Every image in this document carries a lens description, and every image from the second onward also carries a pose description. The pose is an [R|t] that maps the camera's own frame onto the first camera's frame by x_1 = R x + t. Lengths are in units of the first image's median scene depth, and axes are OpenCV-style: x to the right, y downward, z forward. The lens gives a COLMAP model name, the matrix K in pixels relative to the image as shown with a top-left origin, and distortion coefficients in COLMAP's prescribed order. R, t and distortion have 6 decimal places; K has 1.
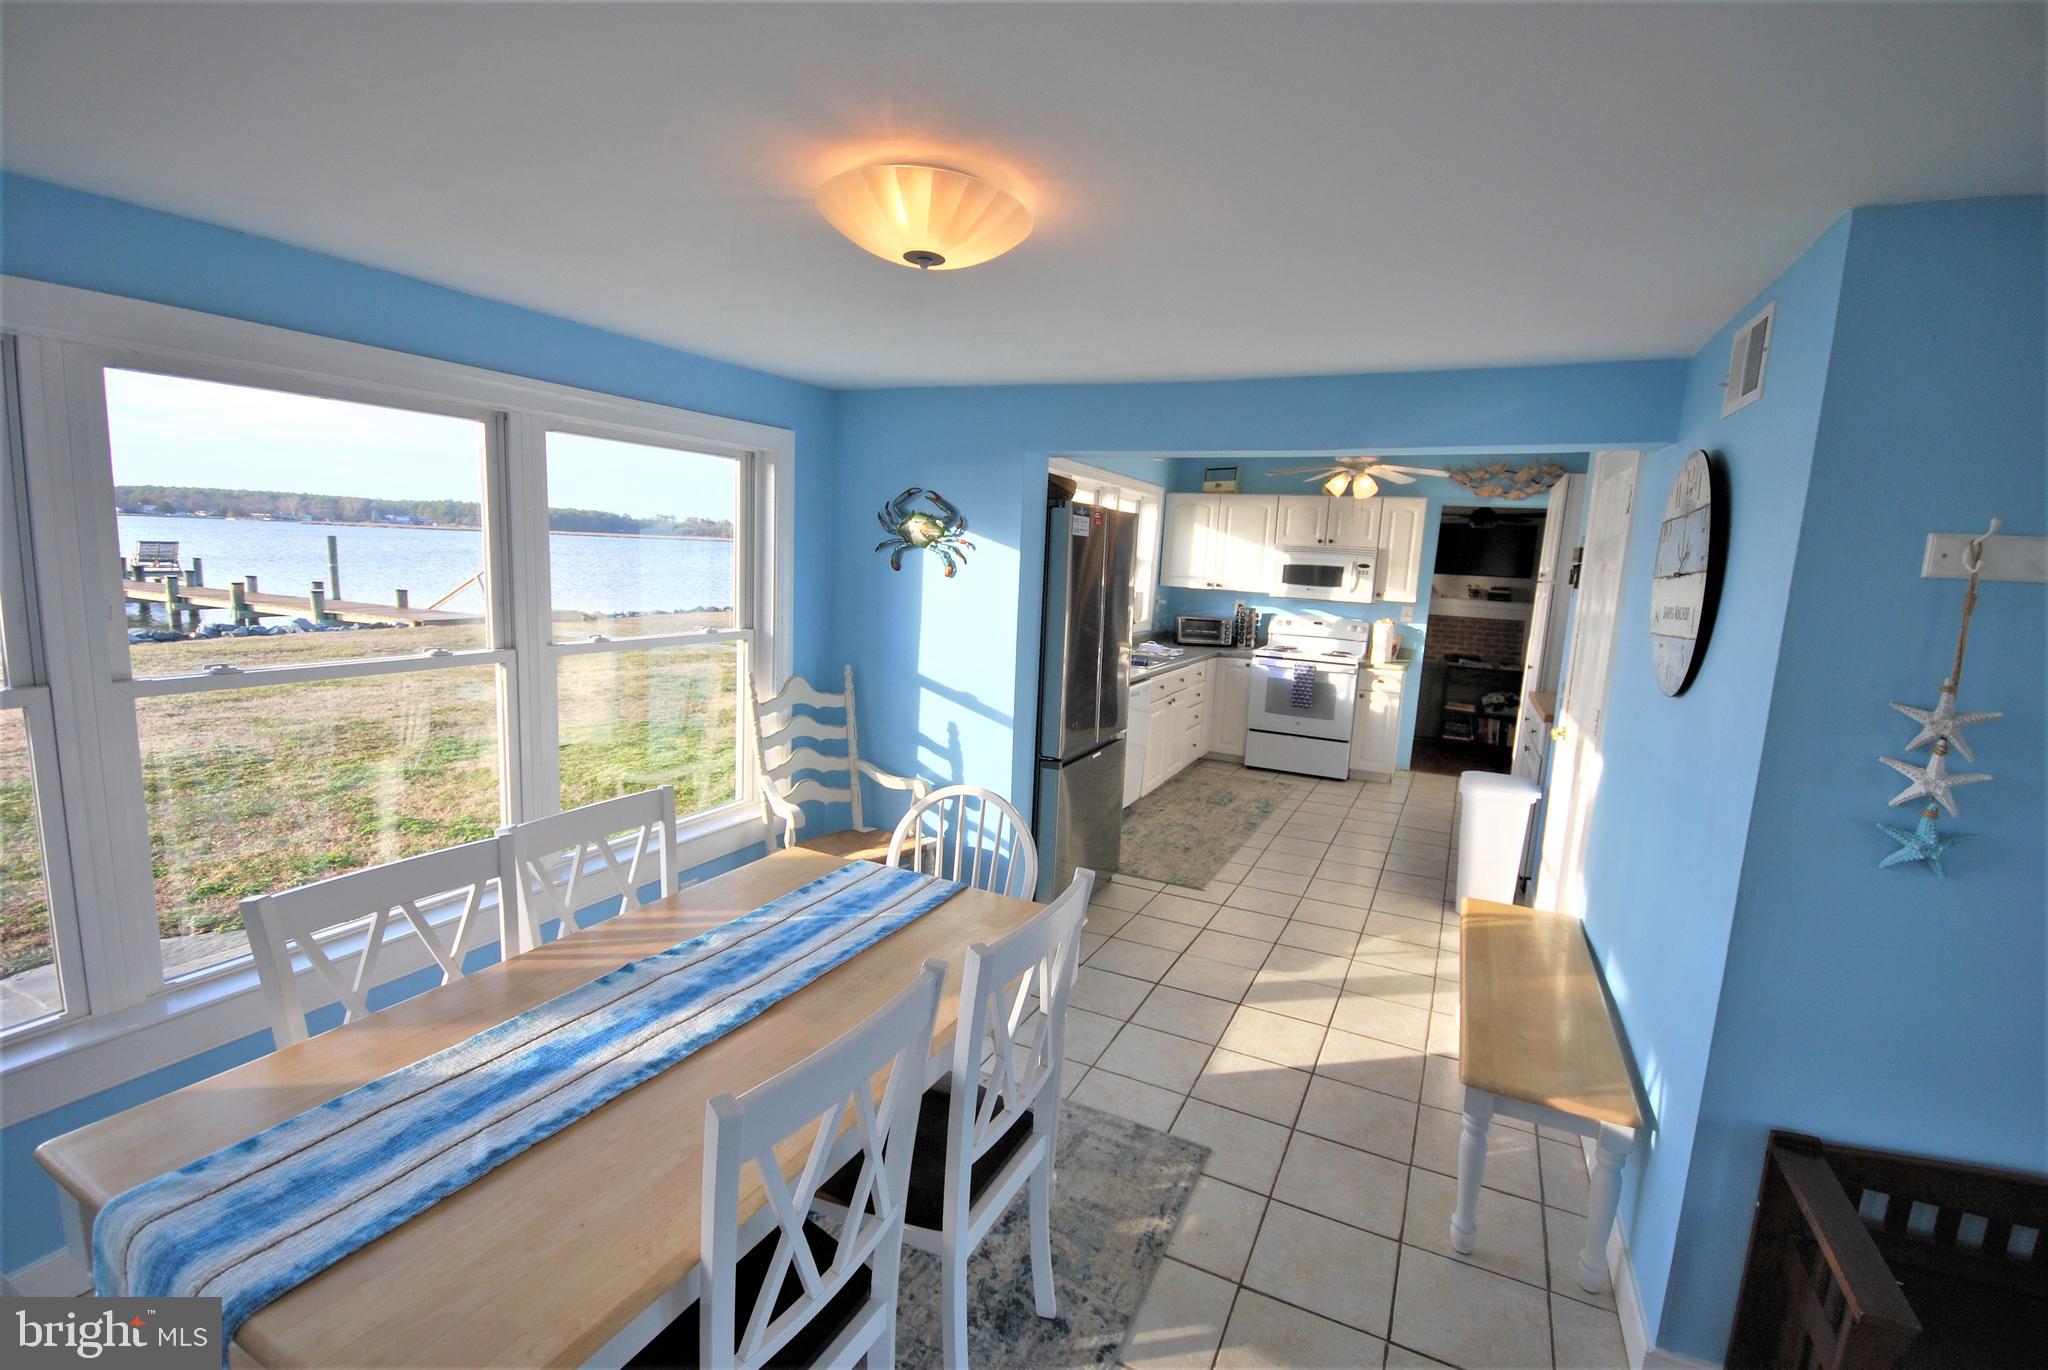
lens RADIAL K [[911.1, 0, 1031.6], [0, 911.1, 686.4], [0, 0, 1]] dist [0.009776, -0.010011]
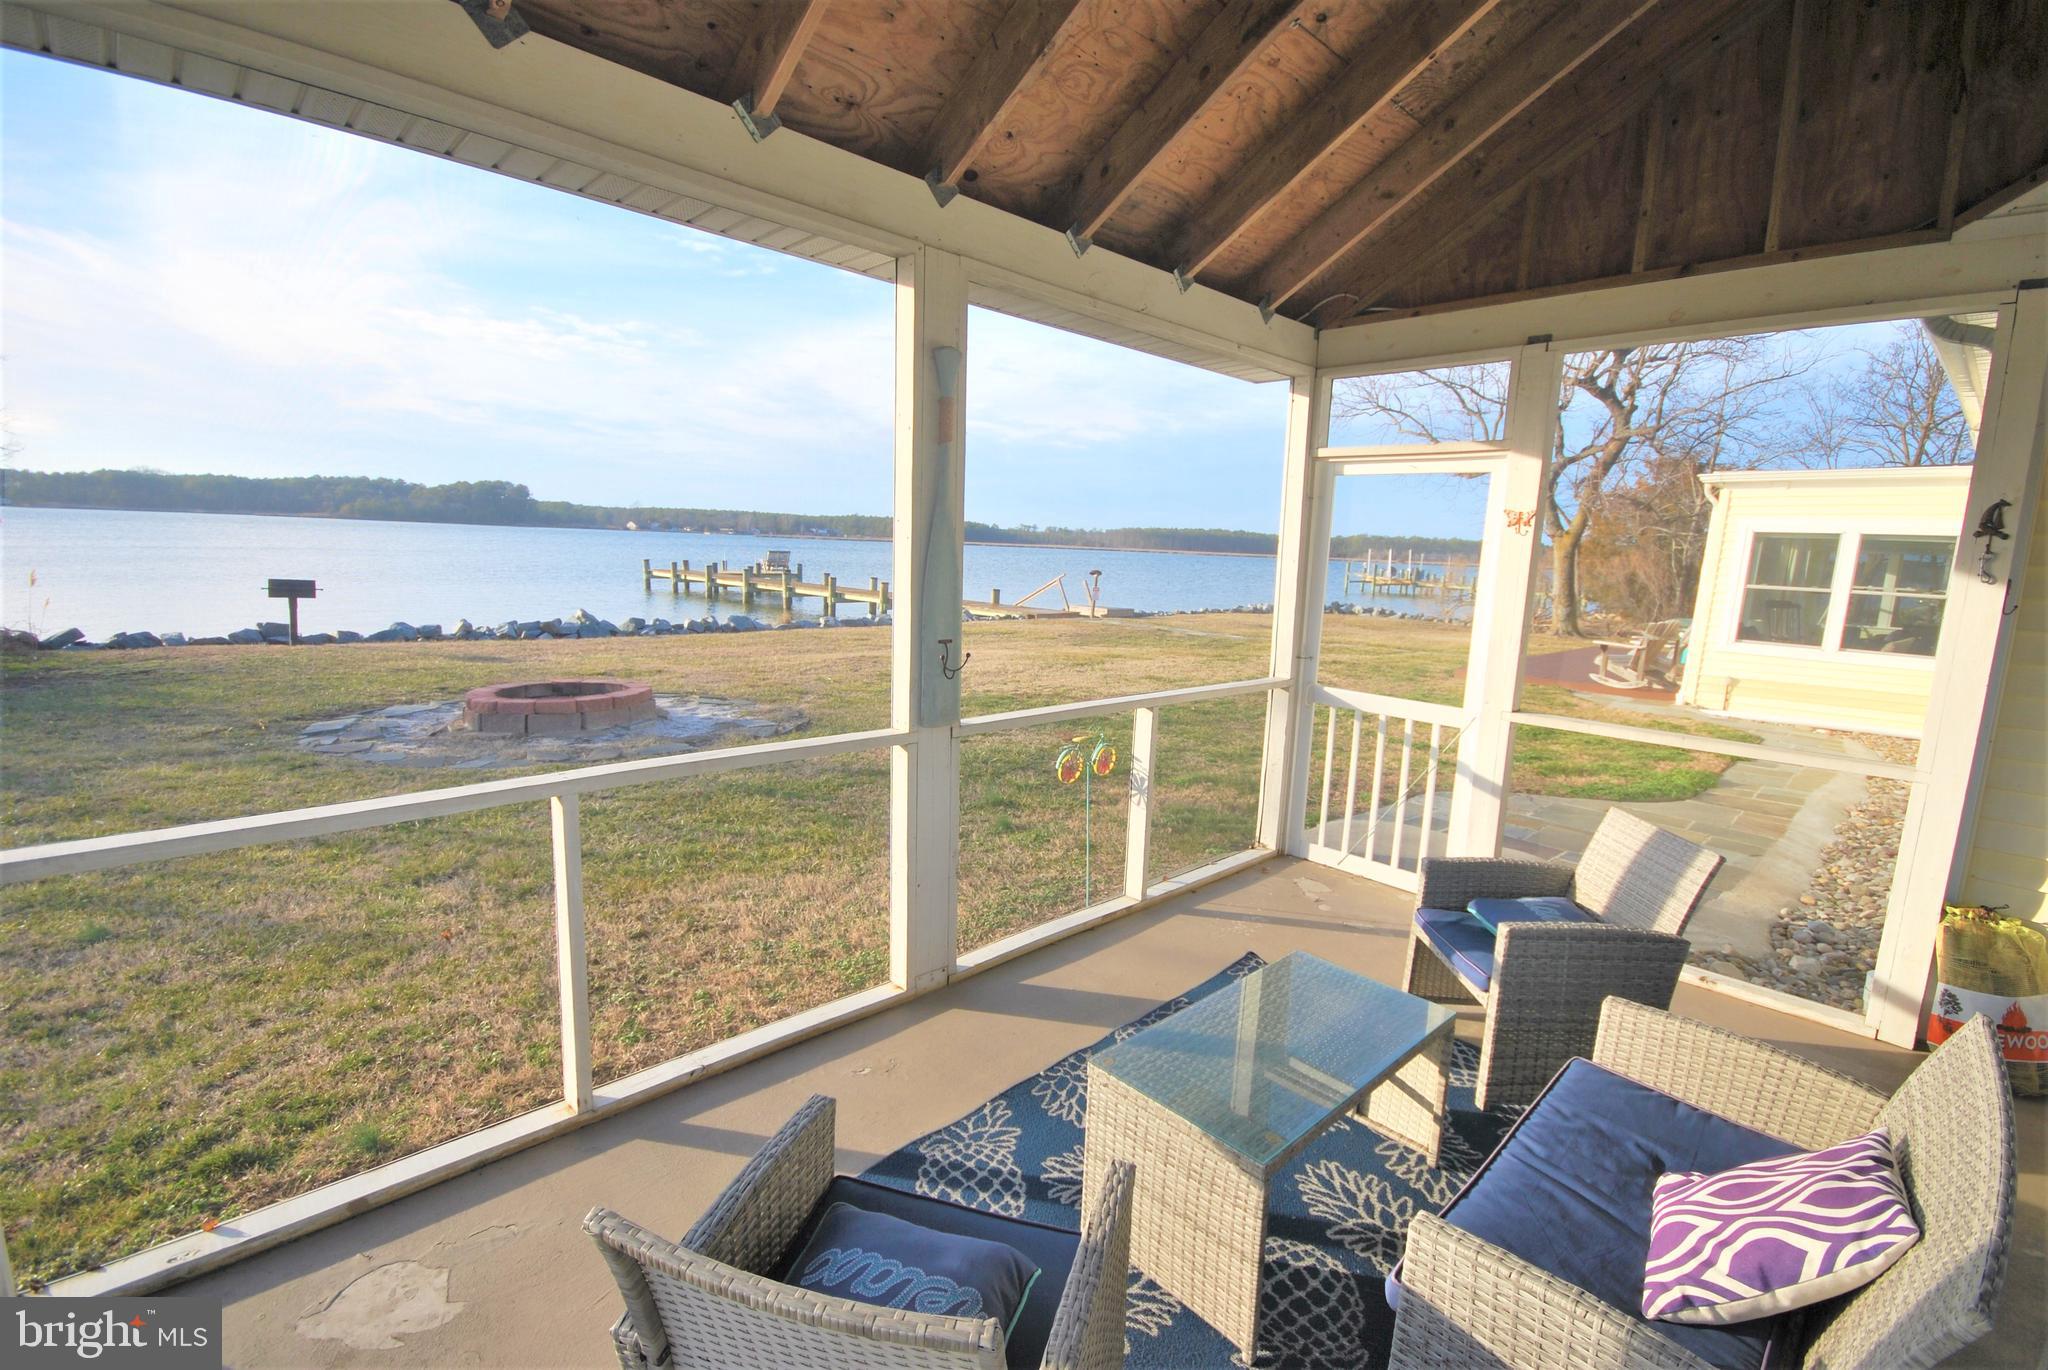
lens RADIAL K [[911.1, 0, 1031.6], [0, 911.1, 686.4], [0, 0, 1]] dist [0.009776, -0.010011]
pose [[0.934668, 0.048313, -0.352223, -0.624416], [-0.050898, 0.998702, 0.001924, 0.069739], [0.351859, 0.016129, 0.935914, -0.482992]]
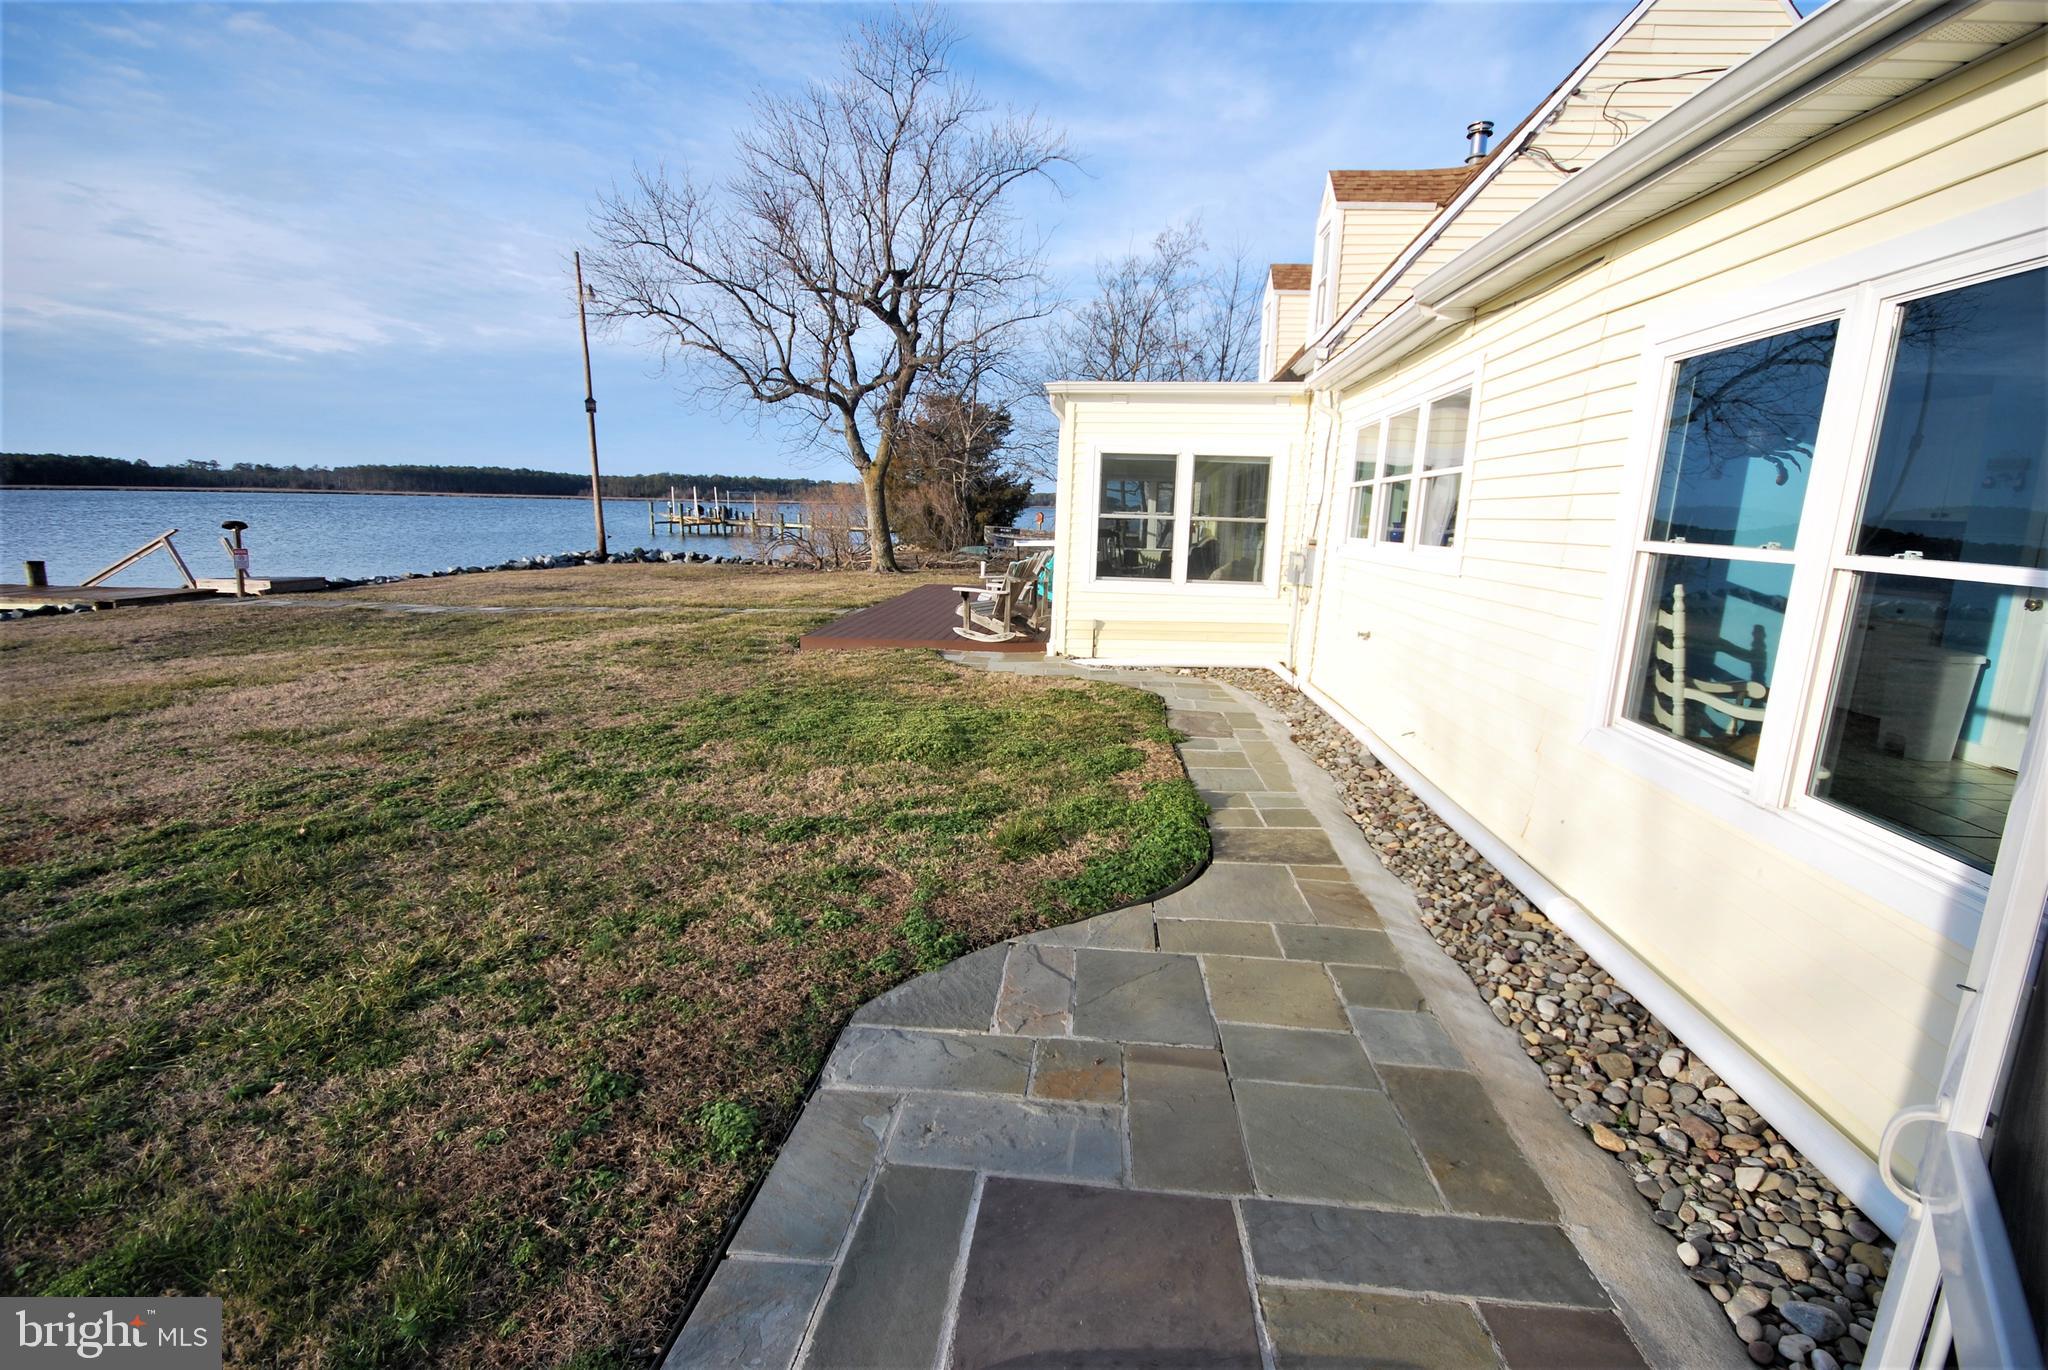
lens RADIAL K [[911.1, 0, 1031.6], [0, 911.1, 686.4], [0, 0, 1]] dist [0.009776, -0.010011]
pose [[0.937858, -0.090395, 0.335038, -0.618384], [0.069730, 0.994875, 0.073228, -0.012731], [-0.339940, -0.045315, 0.939355, 0.148581]]
